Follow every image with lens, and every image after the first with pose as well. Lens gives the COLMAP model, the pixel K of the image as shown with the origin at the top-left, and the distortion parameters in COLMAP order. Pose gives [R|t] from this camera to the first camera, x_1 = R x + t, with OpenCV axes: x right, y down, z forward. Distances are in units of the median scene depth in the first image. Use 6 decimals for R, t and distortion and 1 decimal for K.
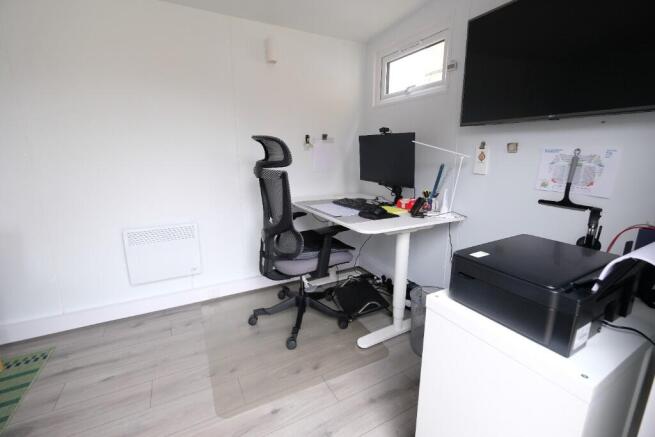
lens RADIAL K [[284.0, 0, 327.0], [0, 284.0, 215.1], [0, 0, 1]] dist [-0.002383, -0.000661]
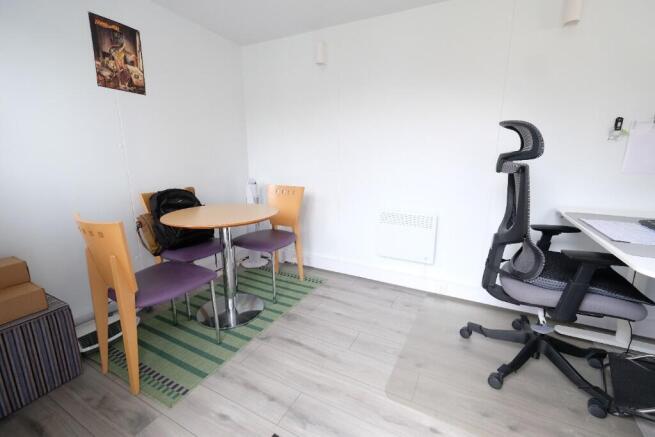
lens RADIAL K [[284.0, 0, 327.0], [0, 284.0, 215.1], [0, 0, 1]] dist [-0.002383, -0.000661]
pose [[0.561687, 0.176484, -0.808307, 0.162216], [-0.176446, 0.980060, 0.091373, 0.004334], [0.808316, 0.091300, 0.581627, 0.104297]]
